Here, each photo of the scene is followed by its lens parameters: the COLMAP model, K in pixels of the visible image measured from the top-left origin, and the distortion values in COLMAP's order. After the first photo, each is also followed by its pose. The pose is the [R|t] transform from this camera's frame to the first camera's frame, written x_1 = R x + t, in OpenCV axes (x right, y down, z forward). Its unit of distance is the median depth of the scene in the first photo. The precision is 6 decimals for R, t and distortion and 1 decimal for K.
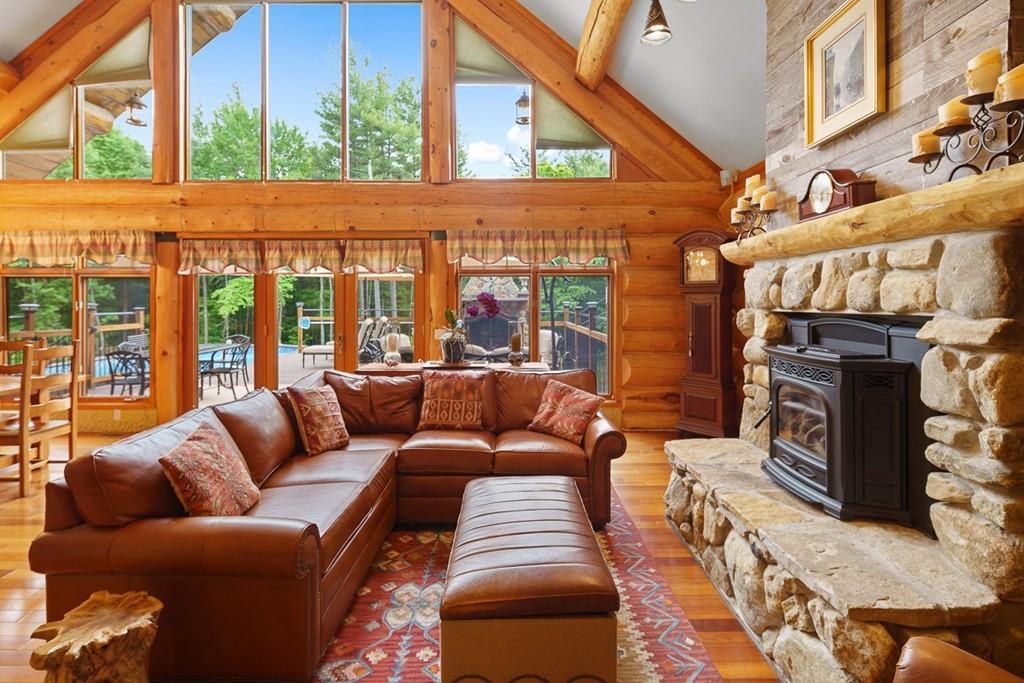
lens RADIAL K [[511.1, 0, 514.1], [0, 511.1, 301.9], [0, 0, 1]] dist [0.000576, -0.000721]
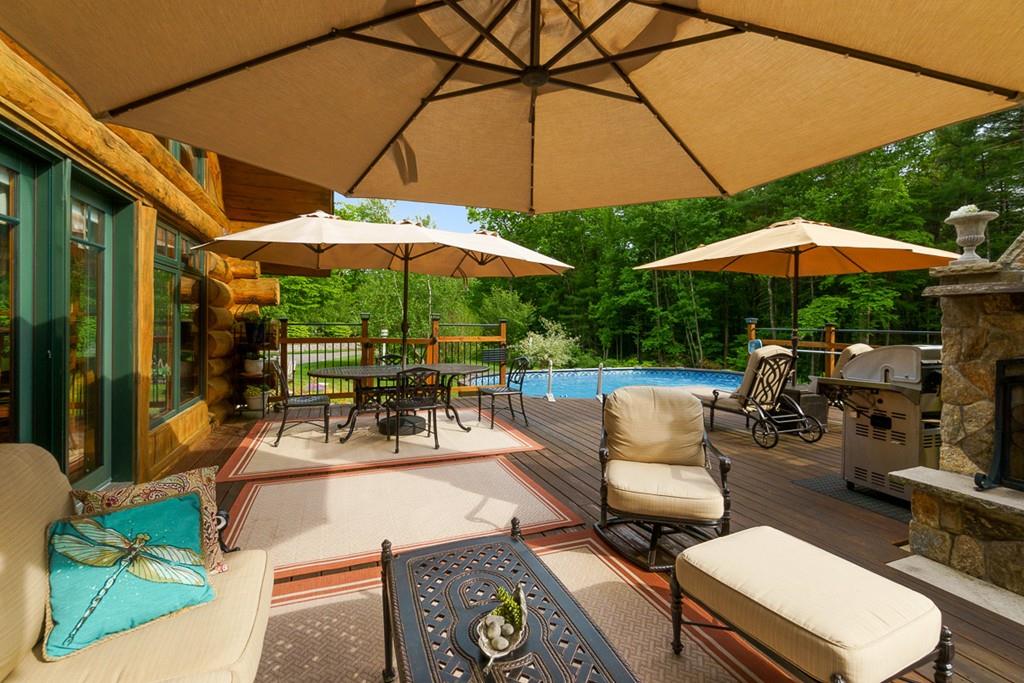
lens RADIAL K [[447.6, 0, 510.8], [0, 447.6, 326.6], [0, 0, 1]] dist [-0.000466, -0.000009]
pose [[0.353526, 0.013351, -0.935329, 0.057419], [-0.011421, 0.999885, 0.009955, 0.028374], [0.935355, 0.007163, 0.353638, 1.316714]]
